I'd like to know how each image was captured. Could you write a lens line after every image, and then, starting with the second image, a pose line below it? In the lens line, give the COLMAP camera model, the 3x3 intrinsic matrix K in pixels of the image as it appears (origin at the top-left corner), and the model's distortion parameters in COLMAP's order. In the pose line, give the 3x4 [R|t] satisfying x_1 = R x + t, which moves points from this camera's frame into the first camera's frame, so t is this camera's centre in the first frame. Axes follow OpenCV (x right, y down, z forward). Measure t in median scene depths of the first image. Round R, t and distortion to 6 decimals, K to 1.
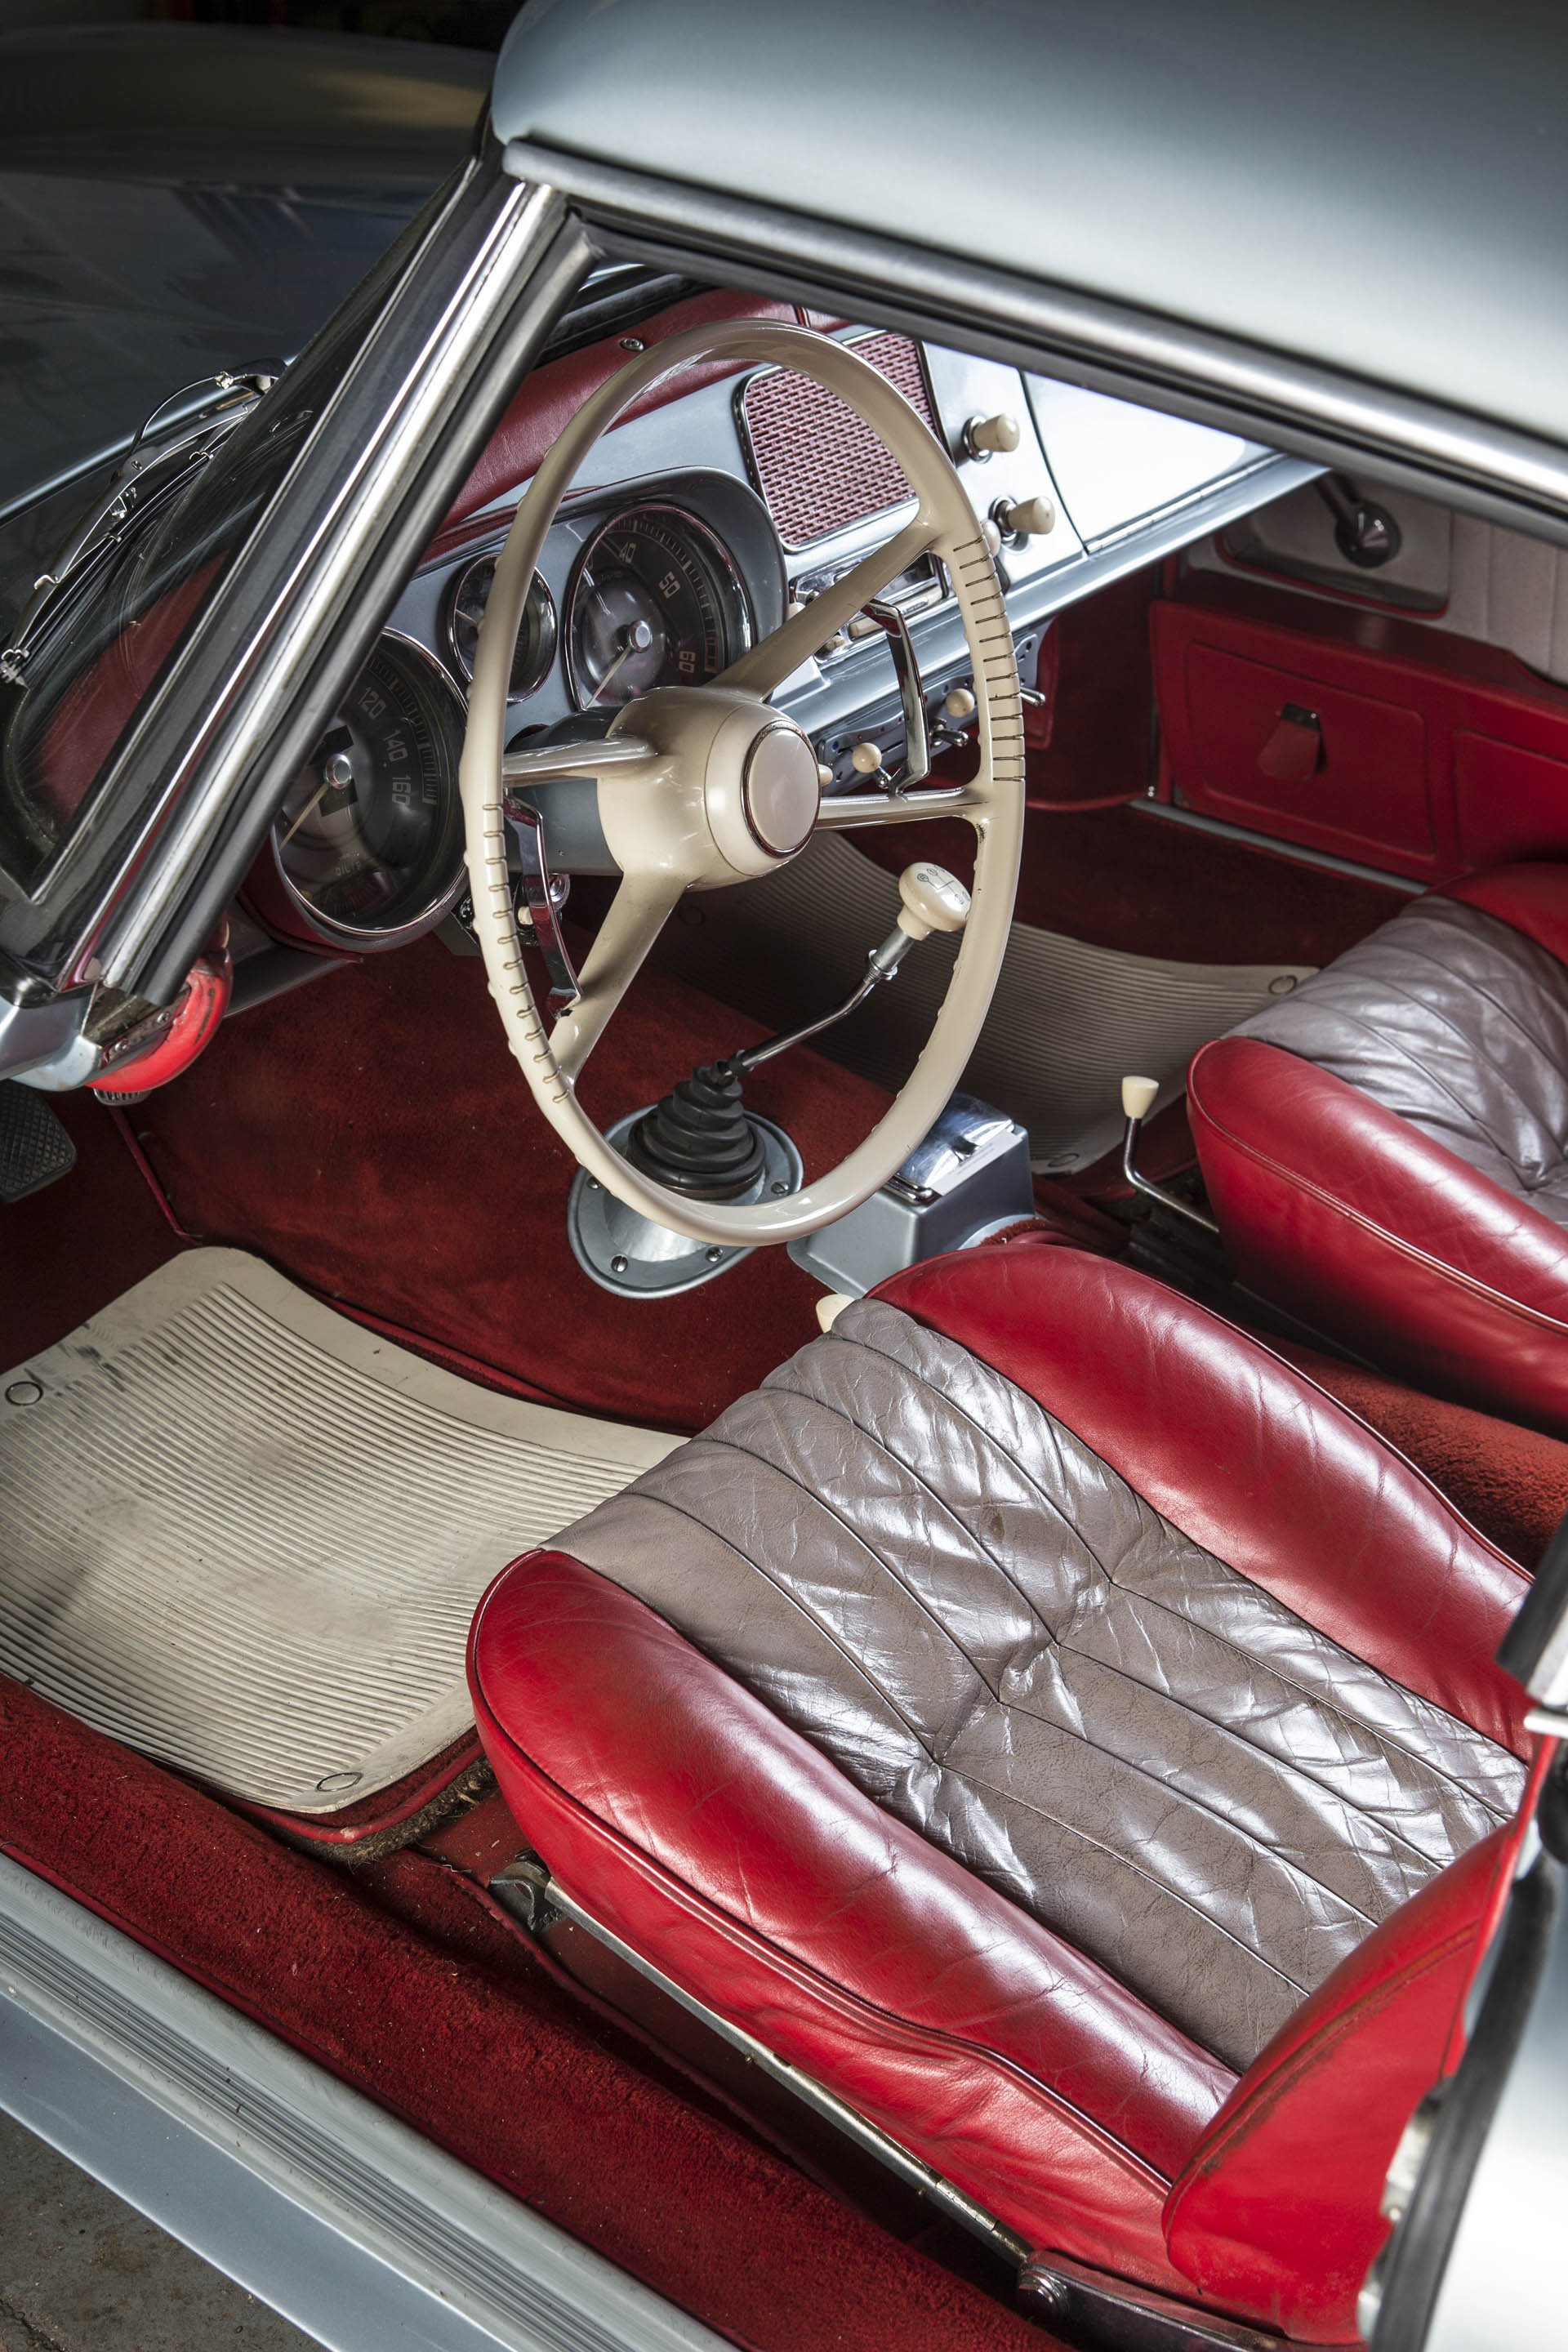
lens RADIAL K [[2963.8, 0, 777.0], [0, 2963.8, 1158.0], [0, 0, 1]] dist [0.008069, 0.000000]
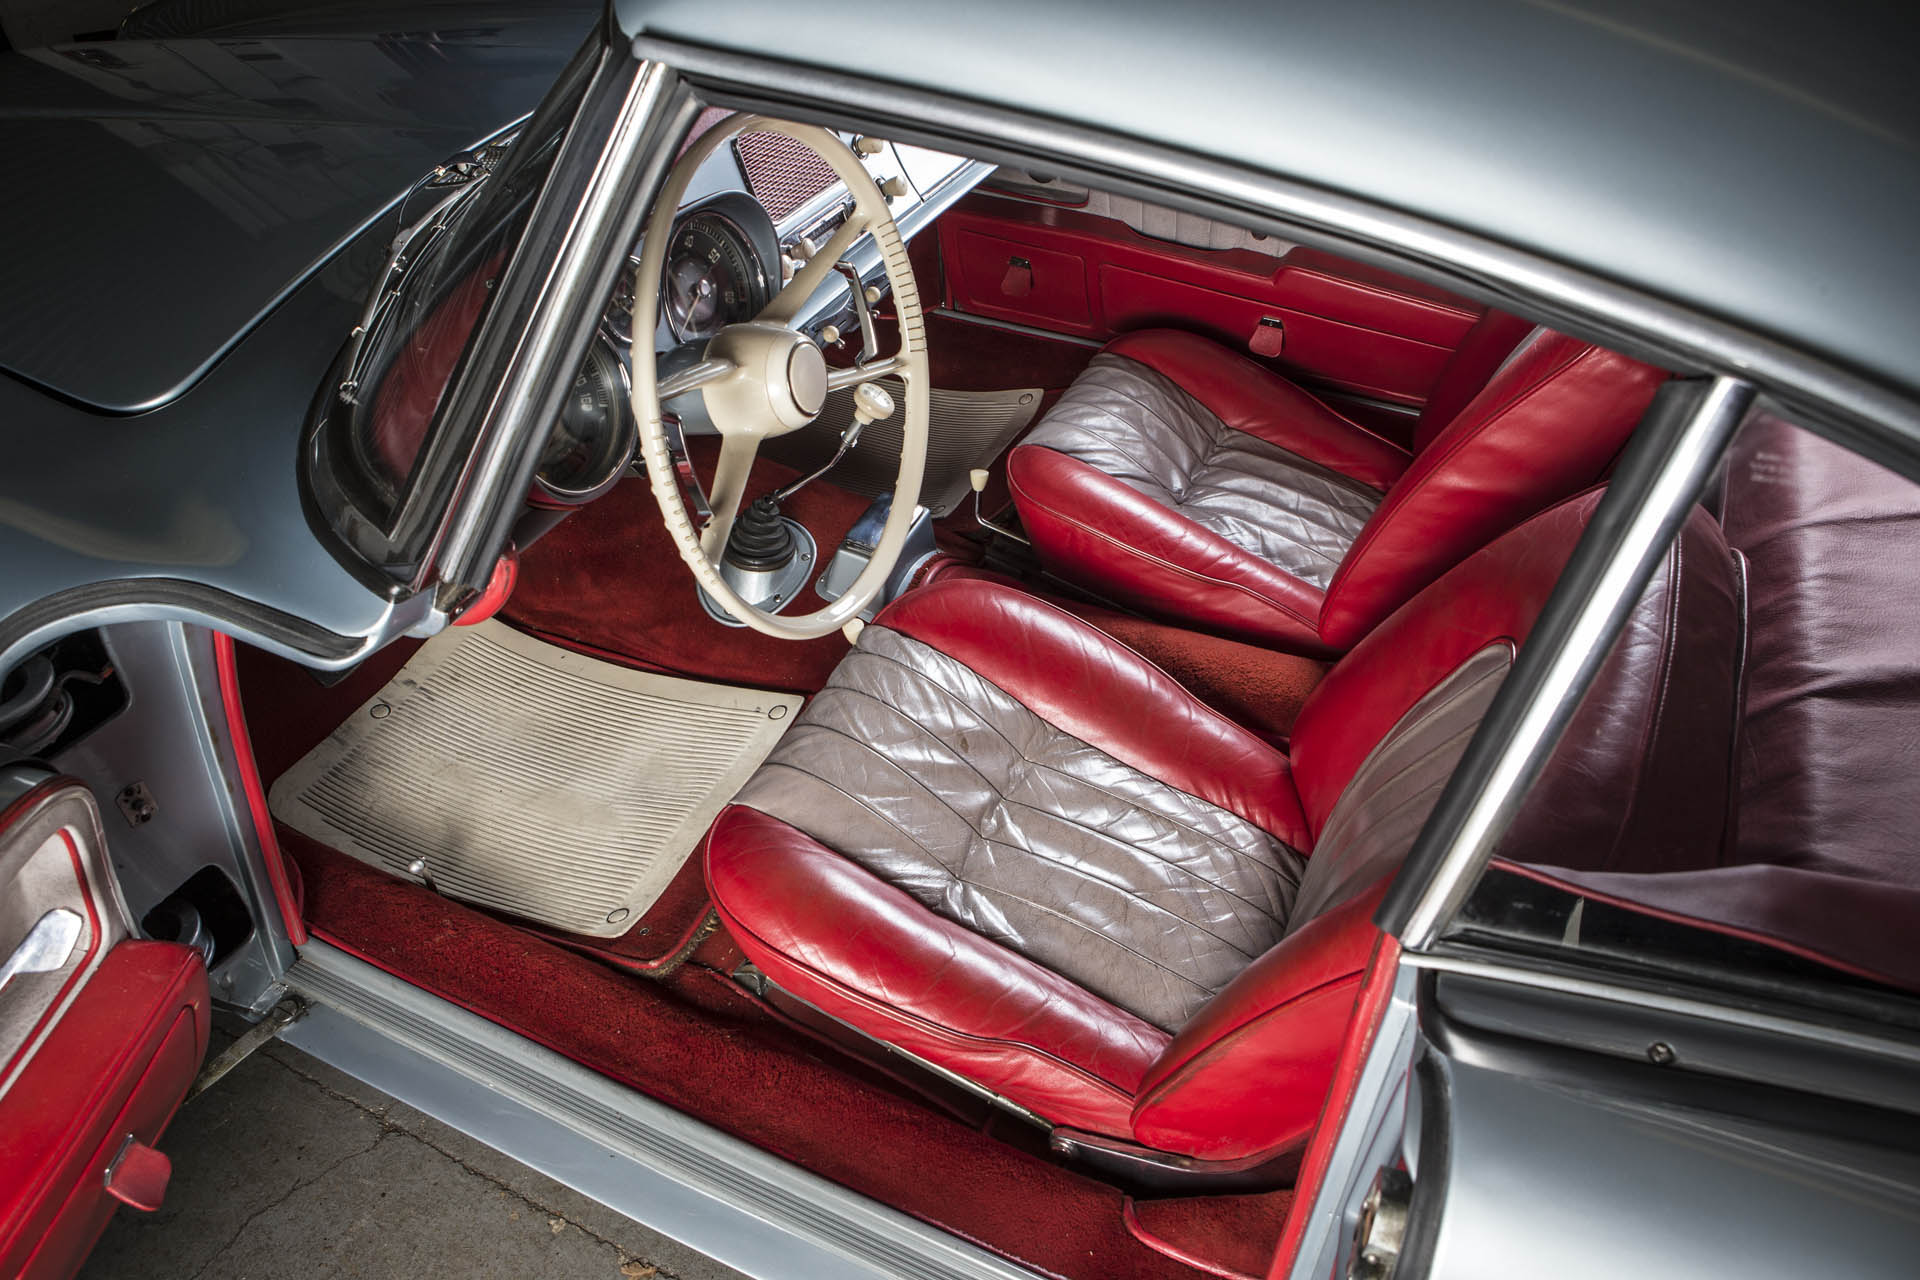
lens RADIAL K [[1317.8, 0, 958.2], [0, 1317.8, 643.8], [0, 0, 1]] dist [-0.090895, 0.057379]
pose [[0.976941, -0.152702, 0.149225, -0.046519], [0.126277, 0.976816, 0.172871, -0.085197], [-0.172163, -0.150041, 0.973575, 0.185673]]
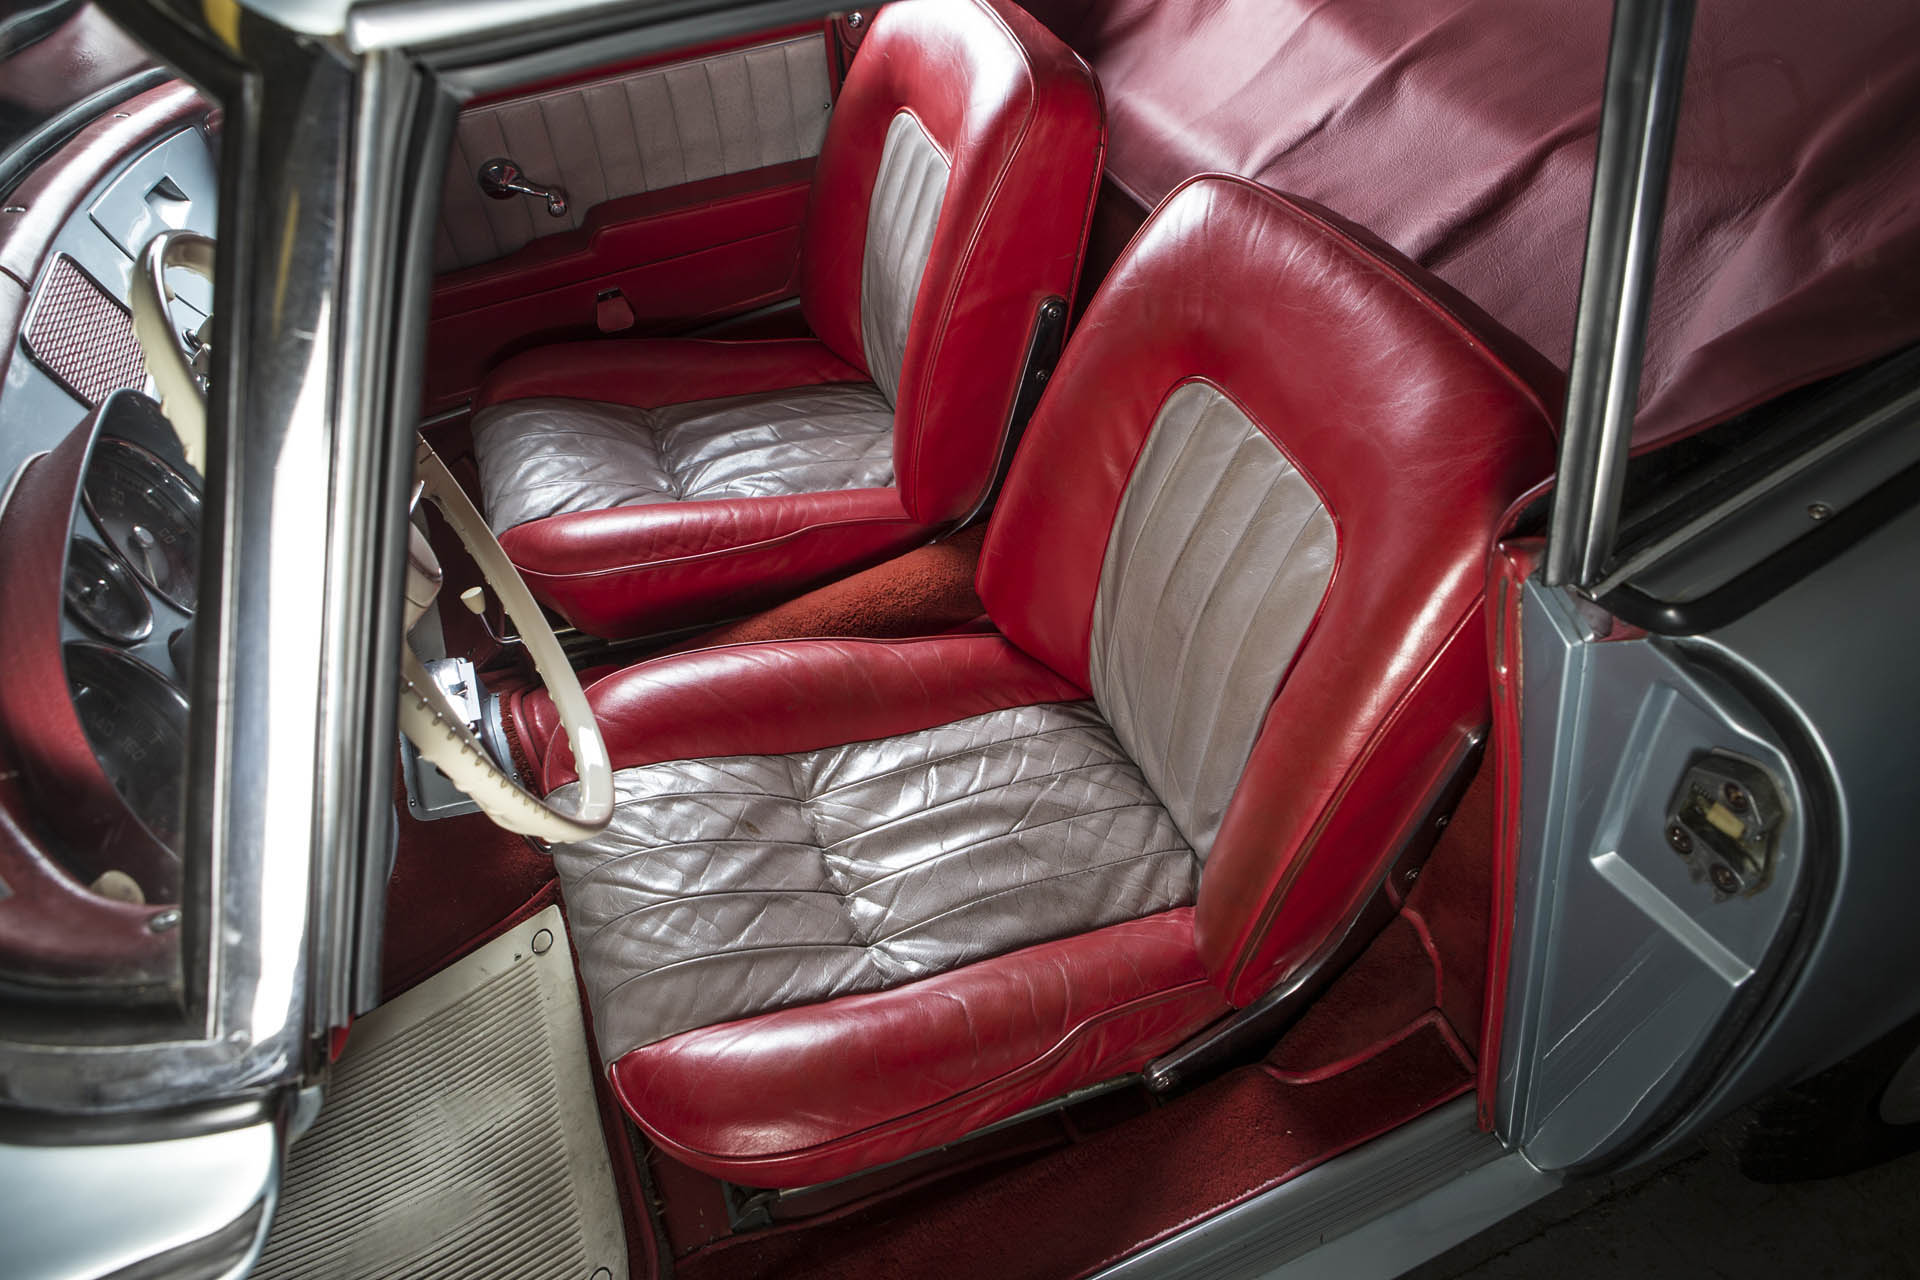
lens RADIAL K [[1317.8, 0, 958.9], [0, 1317.8, 644.3], [0, 0, 1]] dist [-0.090895, 0.057379]
pose [[0.502882, -0.651952, 0.567511, -0.209974], [0.553842, 0.747121, 0.367517, -0.150404], [-0.663603, 0.129494, 0.736792, 0.384658]]
